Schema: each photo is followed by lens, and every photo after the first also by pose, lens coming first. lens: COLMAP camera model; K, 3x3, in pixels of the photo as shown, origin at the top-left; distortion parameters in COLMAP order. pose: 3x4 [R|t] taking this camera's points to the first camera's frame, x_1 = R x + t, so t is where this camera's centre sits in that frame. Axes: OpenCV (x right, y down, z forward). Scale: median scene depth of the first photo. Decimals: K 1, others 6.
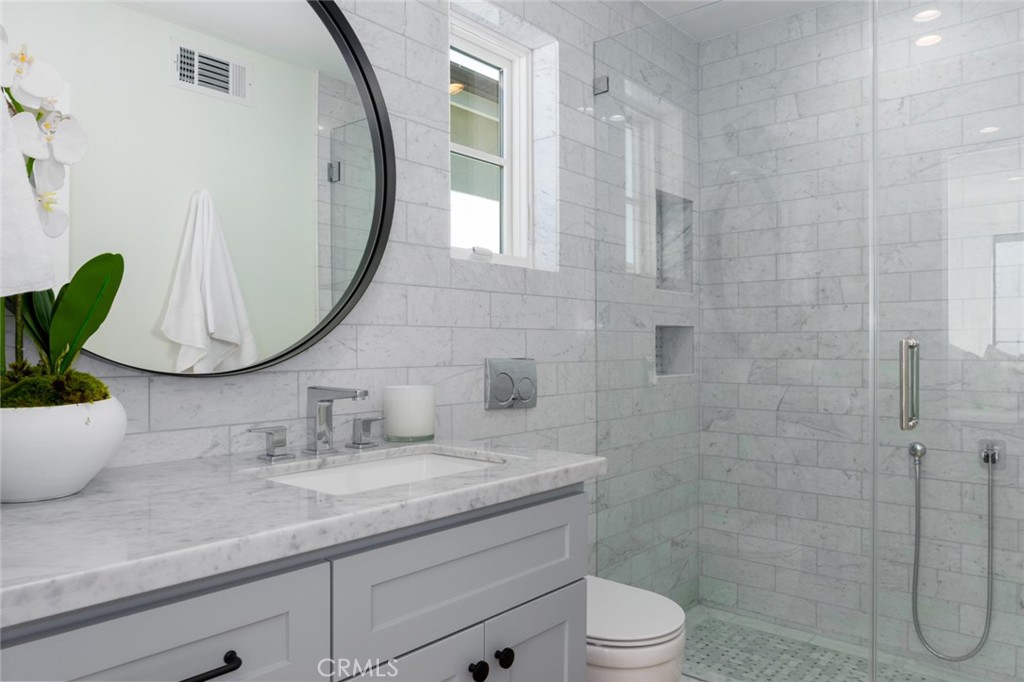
lens RADIAL K [[699.0, 0, 511.5], [0, 699.0, 341.5], [0, 0, 1]] dist [-0.004723, -0.004462]
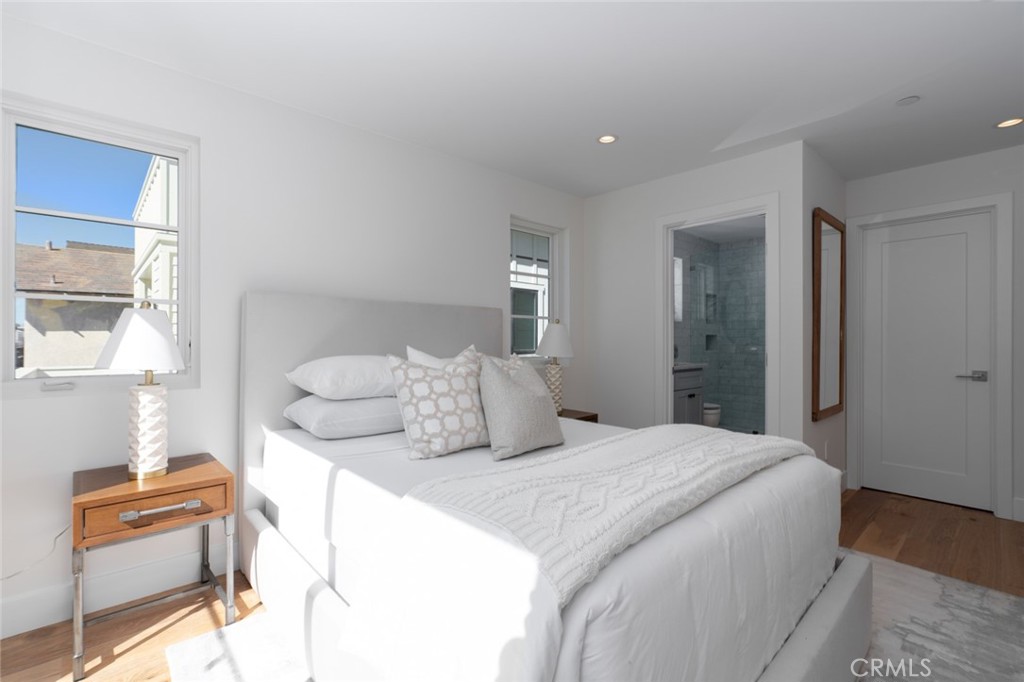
lens RADIAL K [[447.4, 0, 512.0], [0, 447.4, 340.2], [0, 0, 1]] dist [-0.015230, 0.003690]
pose [[0.991651, 0.001575, -0.128937, -0.395057], [-0.002109, 0.999990, -0.004009, 0.010739], [0.128930, 0.004247, 0.991645, -1.108539]]
